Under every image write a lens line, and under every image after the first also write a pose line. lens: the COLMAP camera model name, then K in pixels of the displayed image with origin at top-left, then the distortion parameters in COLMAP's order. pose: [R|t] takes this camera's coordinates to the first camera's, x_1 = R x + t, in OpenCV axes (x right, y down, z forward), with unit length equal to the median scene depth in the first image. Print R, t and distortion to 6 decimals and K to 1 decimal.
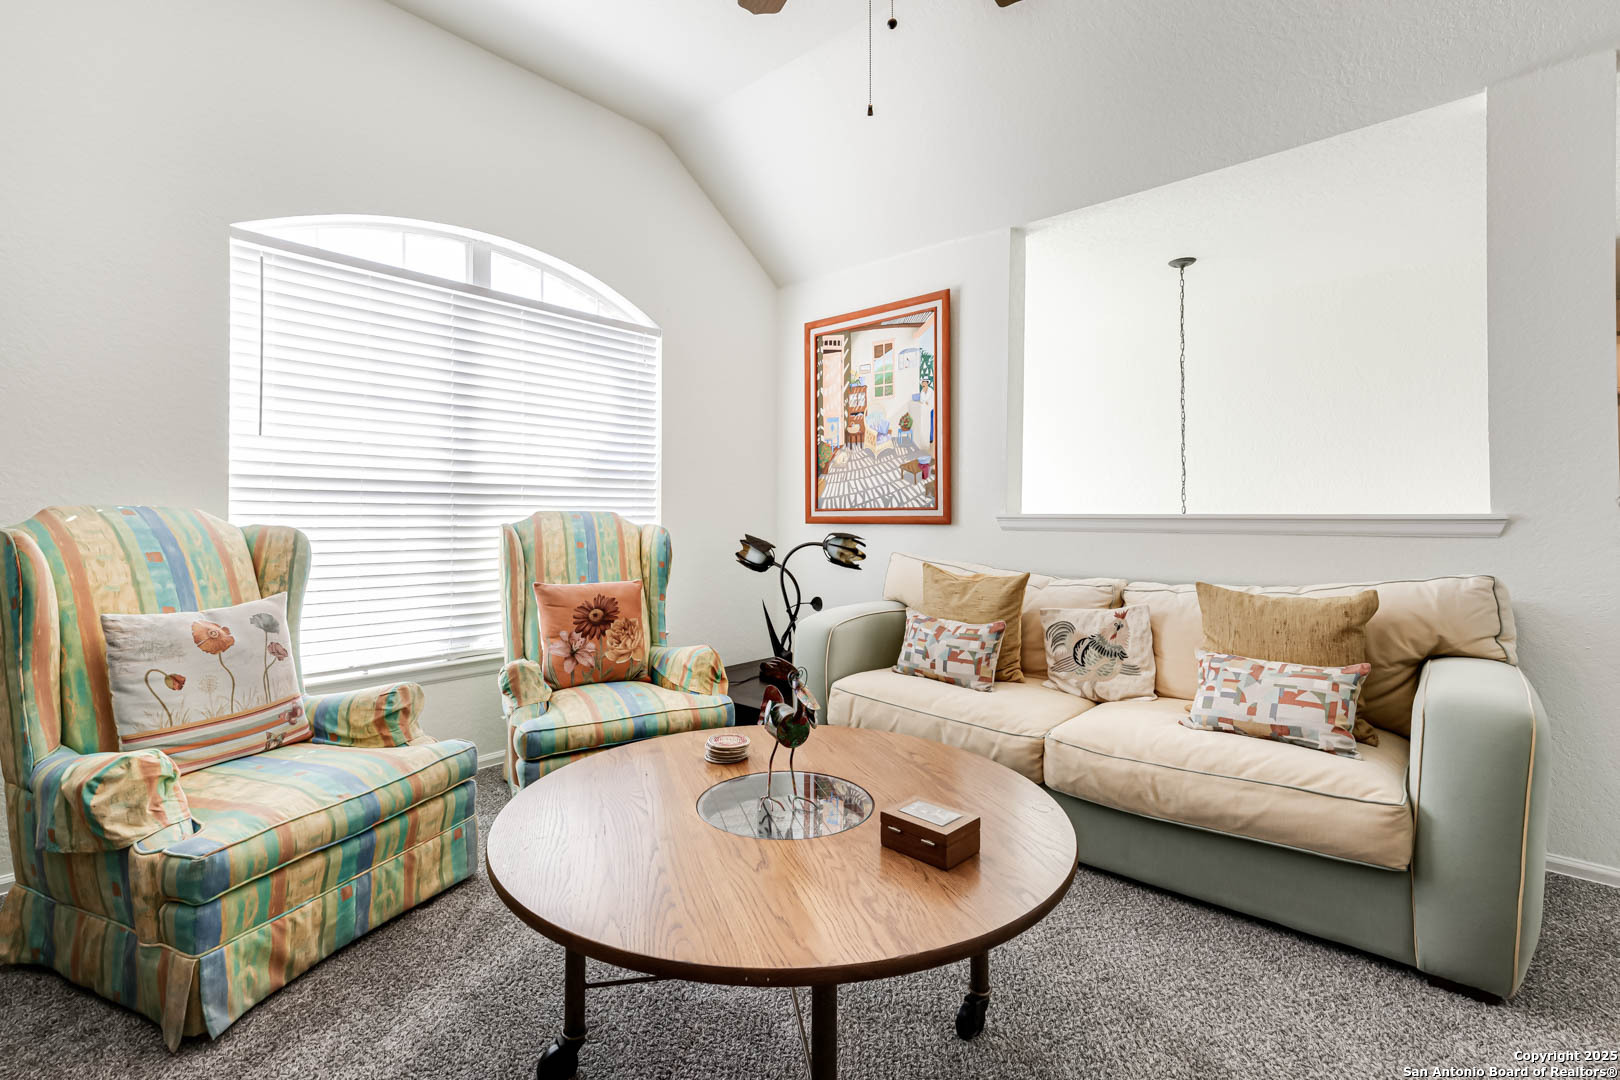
lens RADIAL K [[732.4, 0, 794.4], [0, 732.4, 528.1], [0, 0, 1]] dist [0.025819, 0.000147]
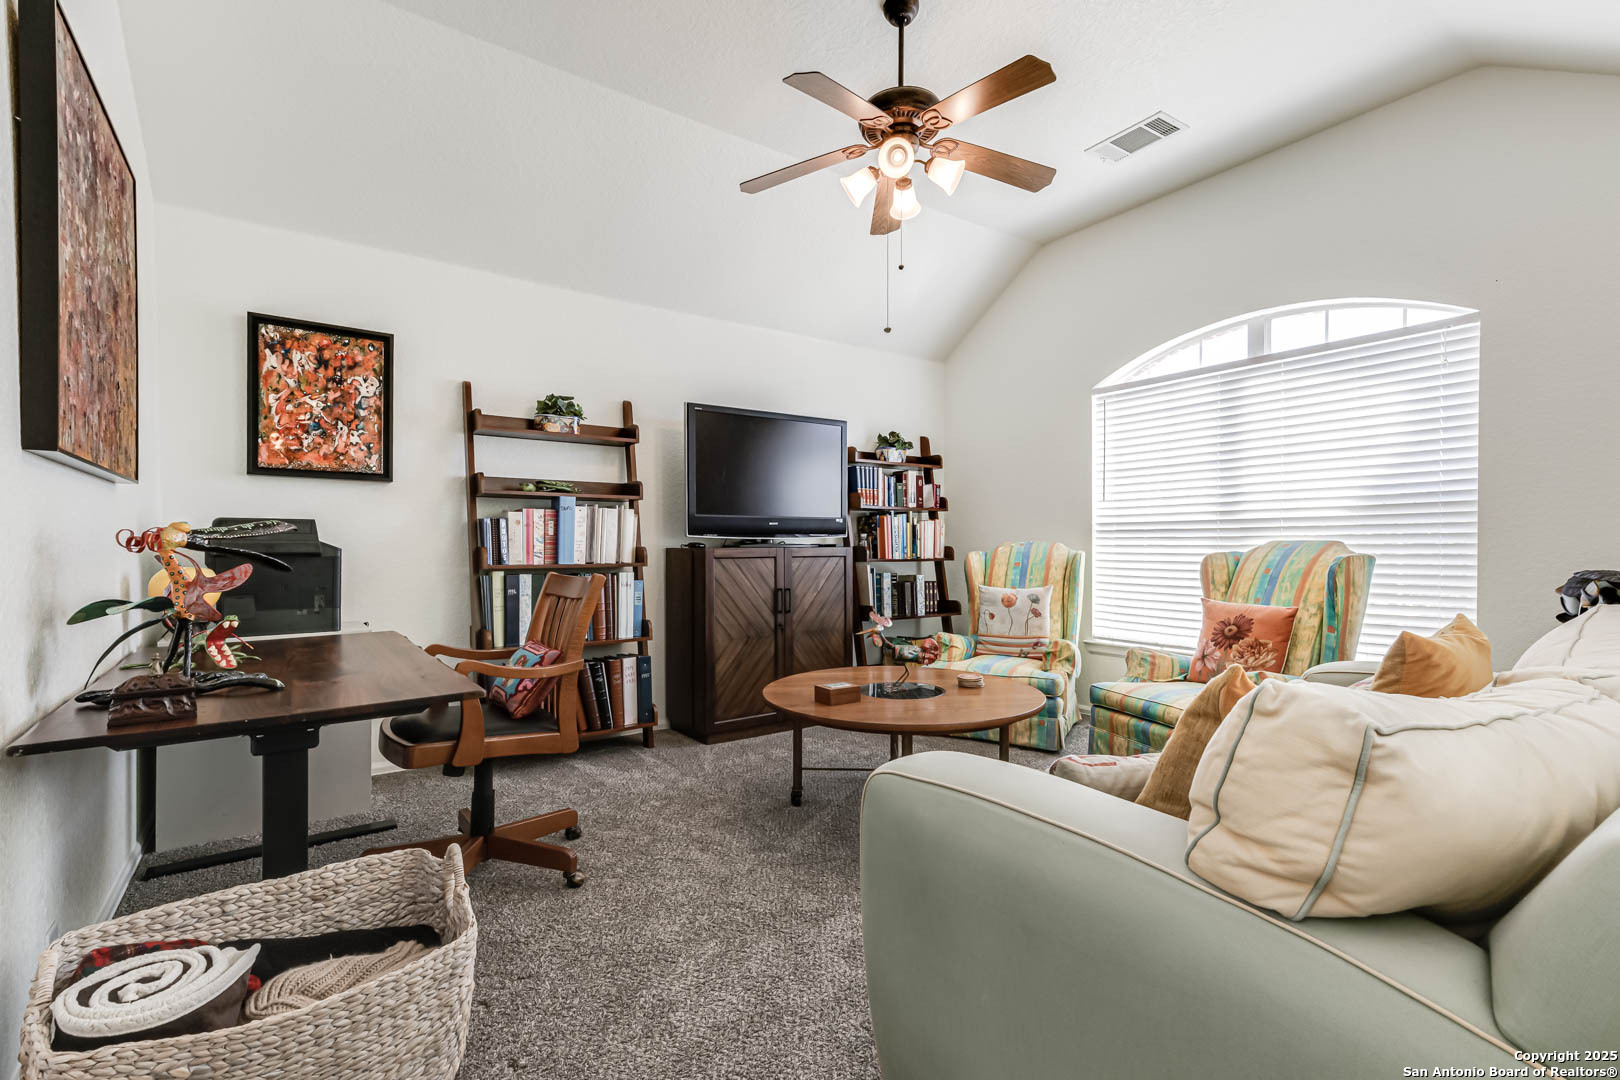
lens RADIAL K [[726.9, 0, 811.9], [0, 726.9, 553.2], [0, 0, 1]] dist [0.022453, 0.000048]
pose [[-0.210789, 0.009879, -0.977482, 1.159570], [-0.009975, 0.999875, 0.012256, -0.013288], [0.977481, 0.012334, -0.210664, 0.685420]]
